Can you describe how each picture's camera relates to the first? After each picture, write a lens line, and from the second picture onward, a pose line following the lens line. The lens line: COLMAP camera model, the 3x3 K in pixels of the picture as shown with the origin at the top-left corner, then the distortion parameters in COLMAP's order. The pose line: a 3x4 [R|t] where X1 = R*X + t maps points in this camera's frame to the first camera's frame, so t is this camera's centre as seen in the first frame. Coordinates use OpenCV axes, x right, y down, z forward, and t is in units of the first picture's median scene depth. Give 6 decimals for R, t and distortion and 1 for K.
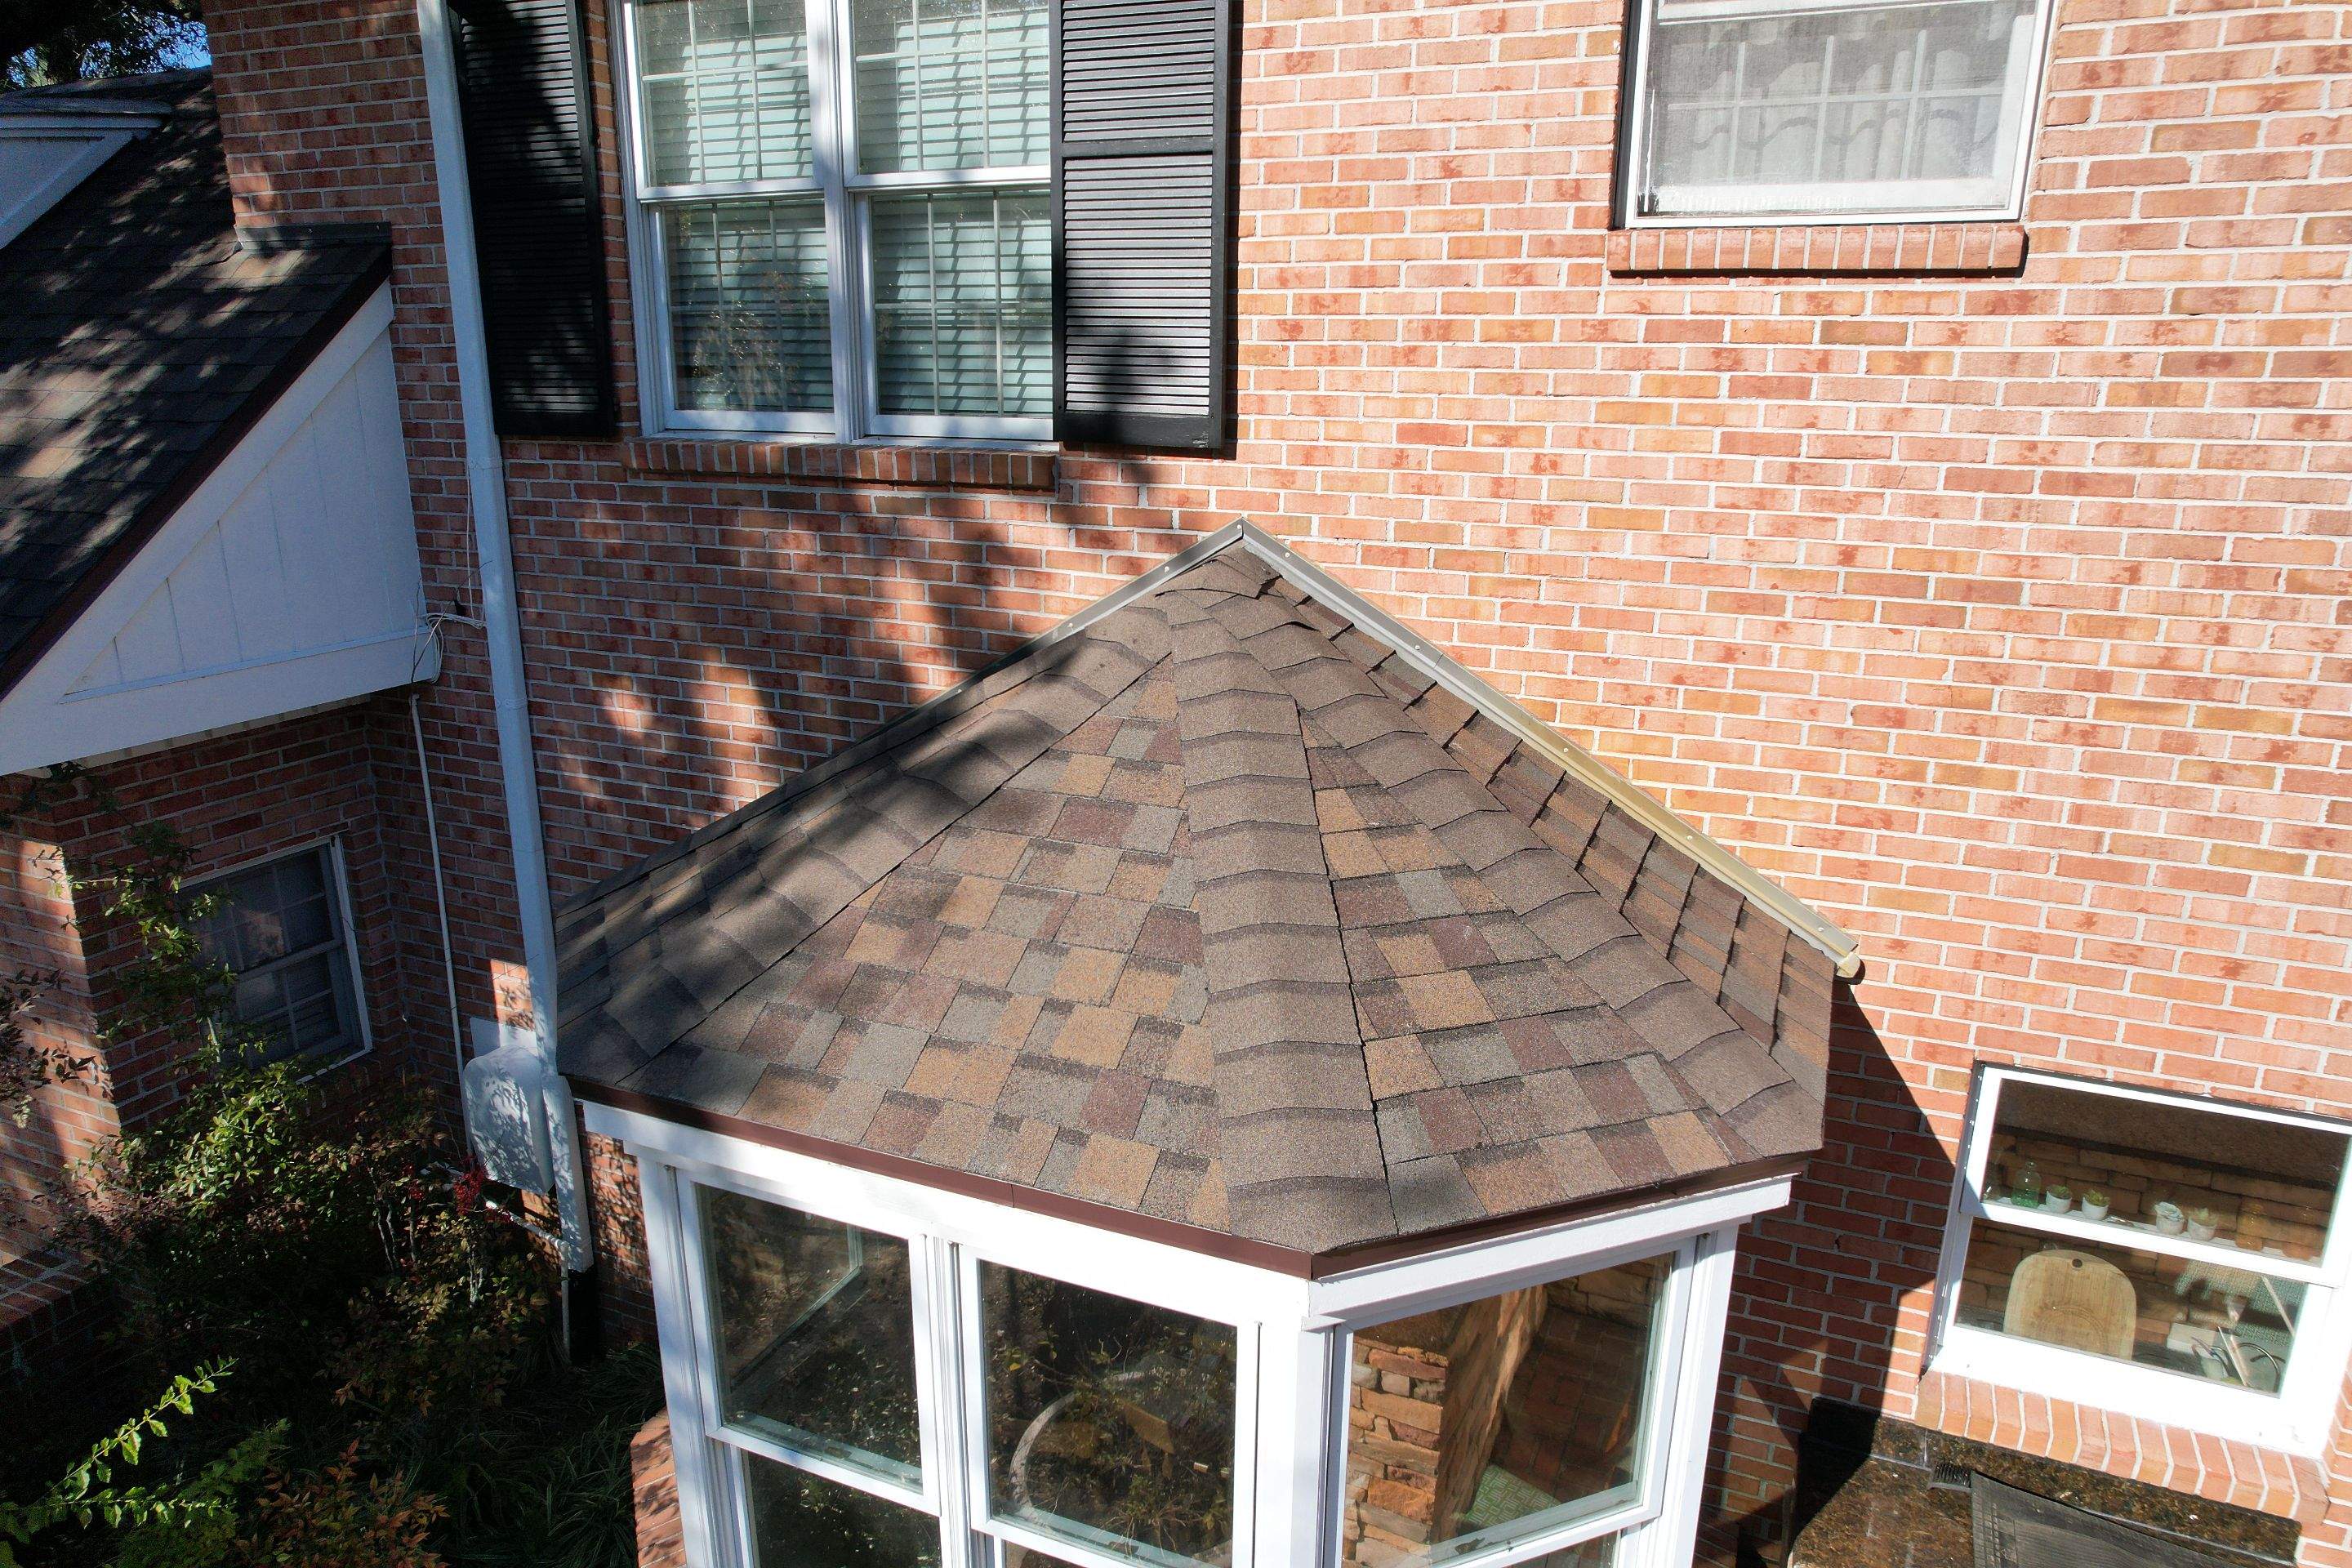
lens RADIAL K [[1510.2, 0, 1174.3], [0, 1510.2, 781.4], [0, 0, 1]] dist [-0.021090, 0.002428]
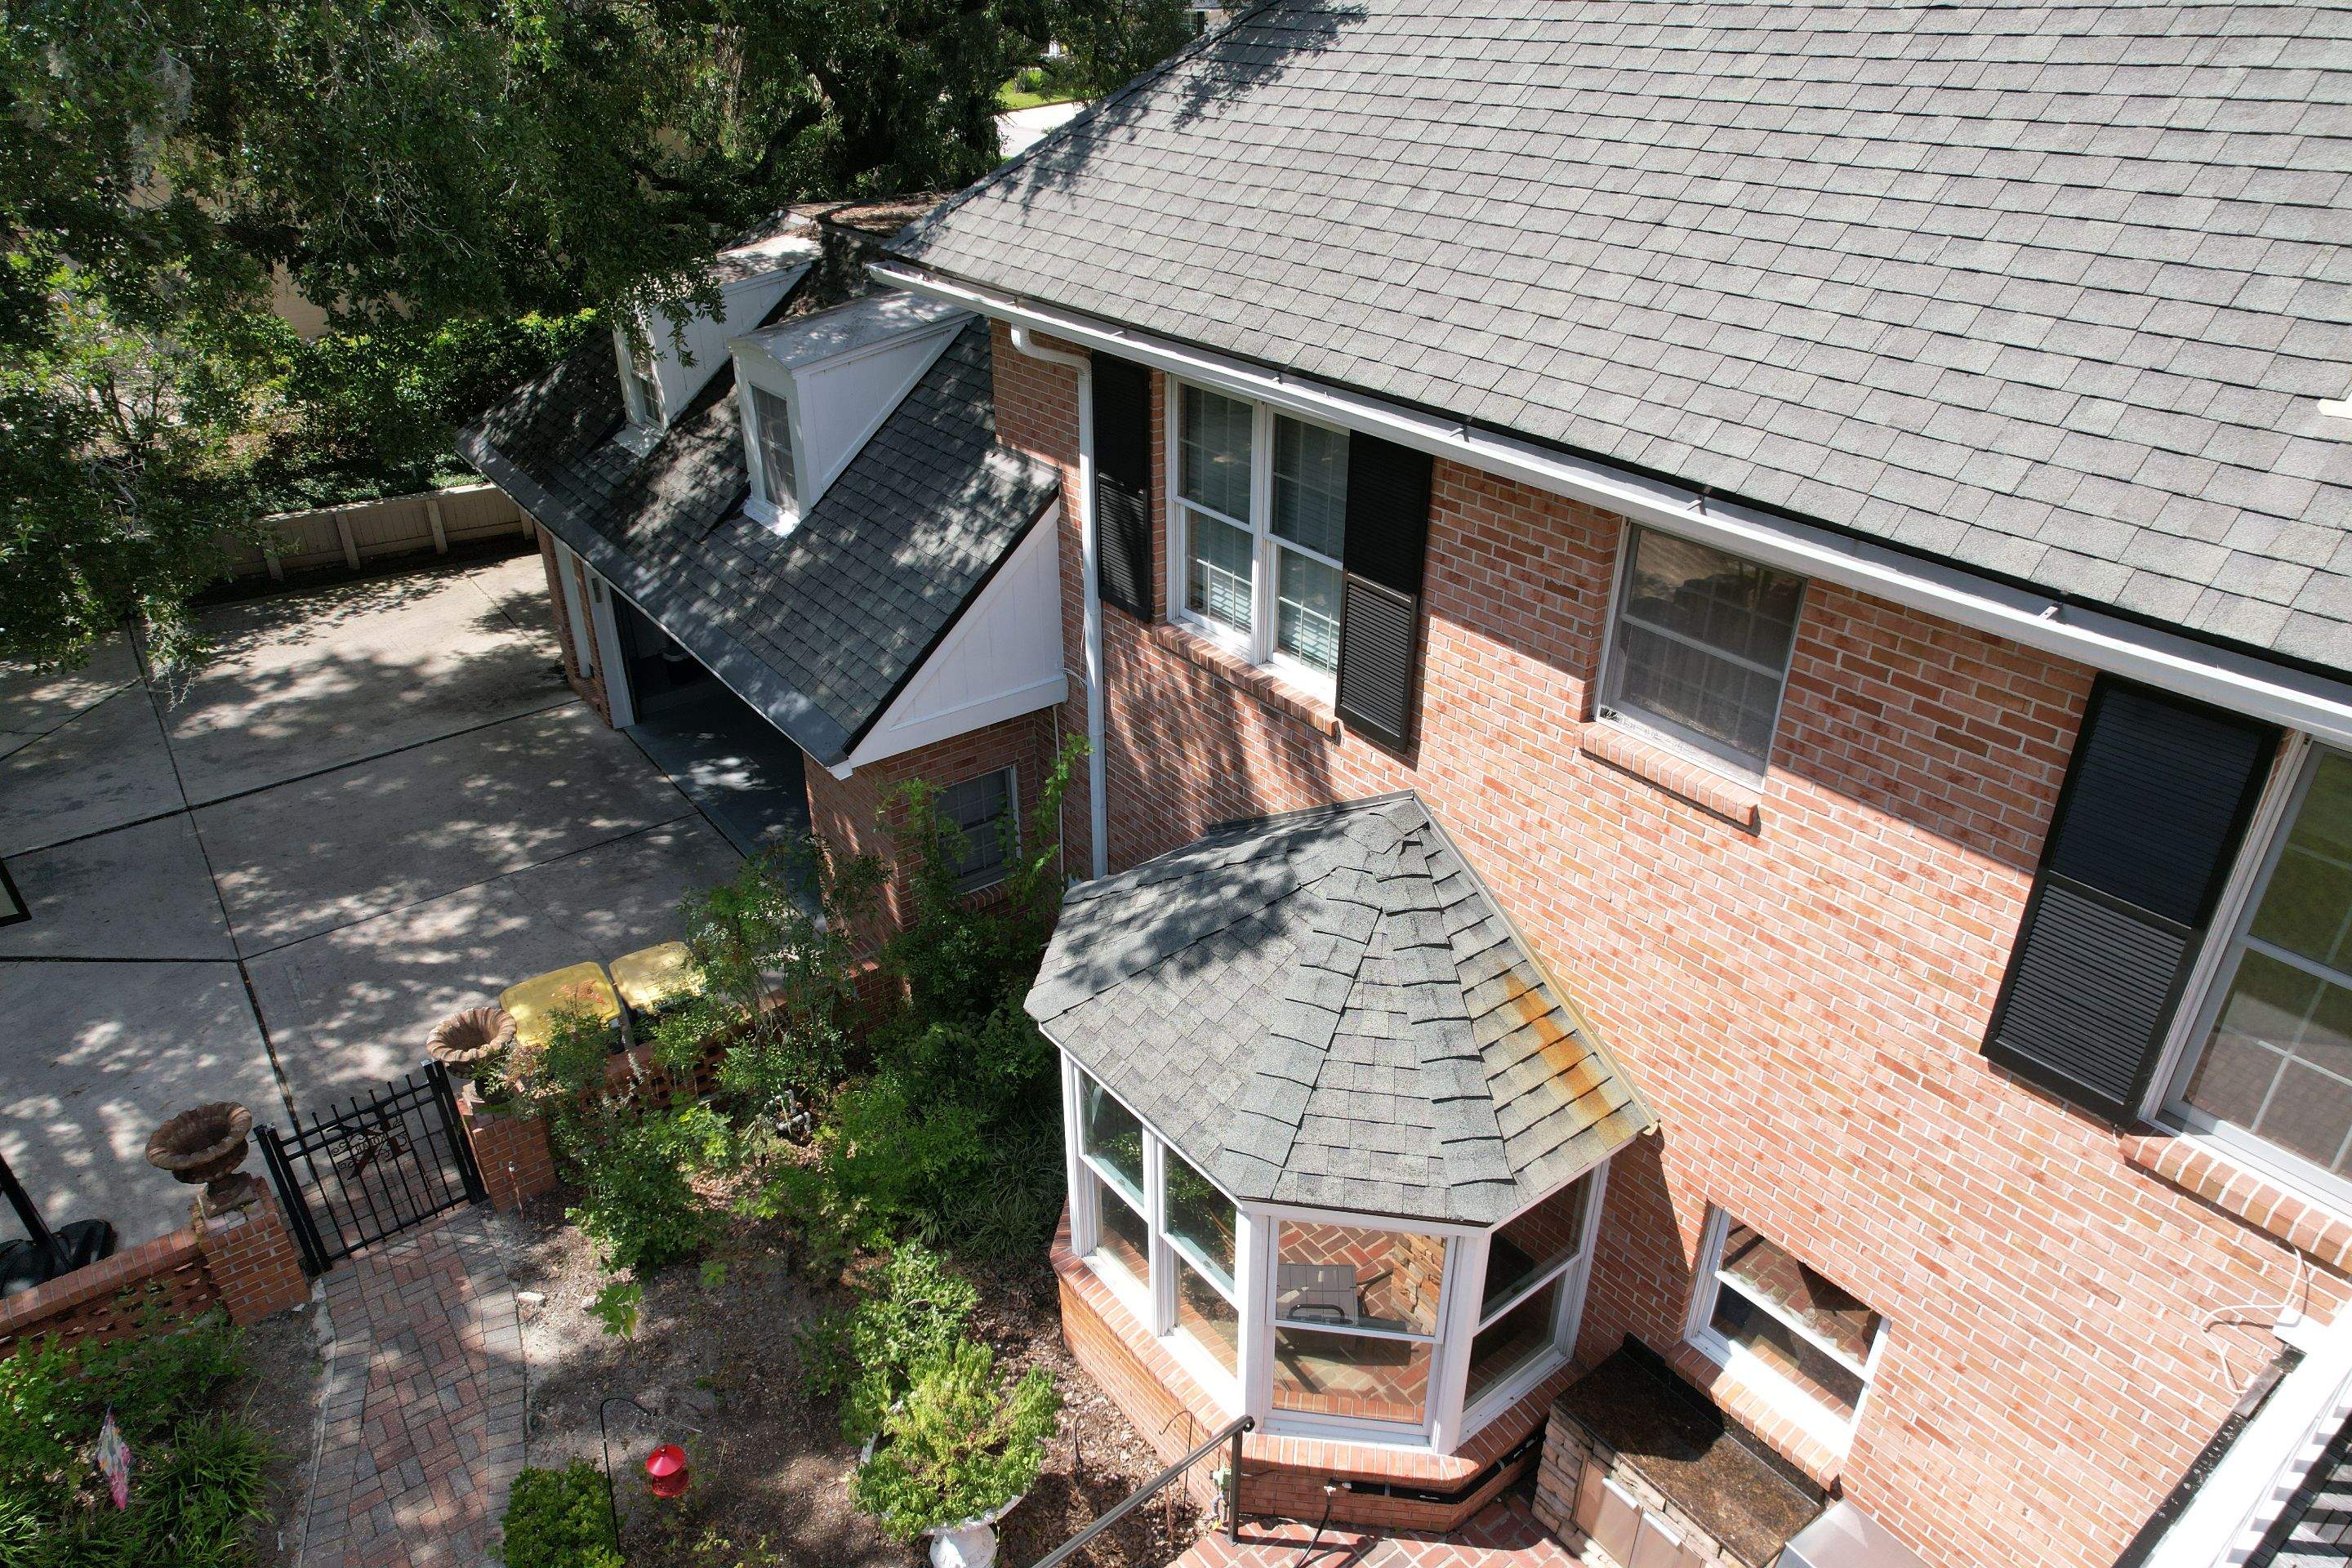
lens RADIAL K [[1510.2, 0, 1177.0], [0, 1510.2, 789.3], [0, 0, 1]] dist [-0.021090, 0.002428]
pose [[0.873637, 0.229028, -0.429307, 0.657057], [-0.127633, 0.959268, 0.252020, -0.680122], [0.469540, -0.165380, 0.867284, -0.806627]]
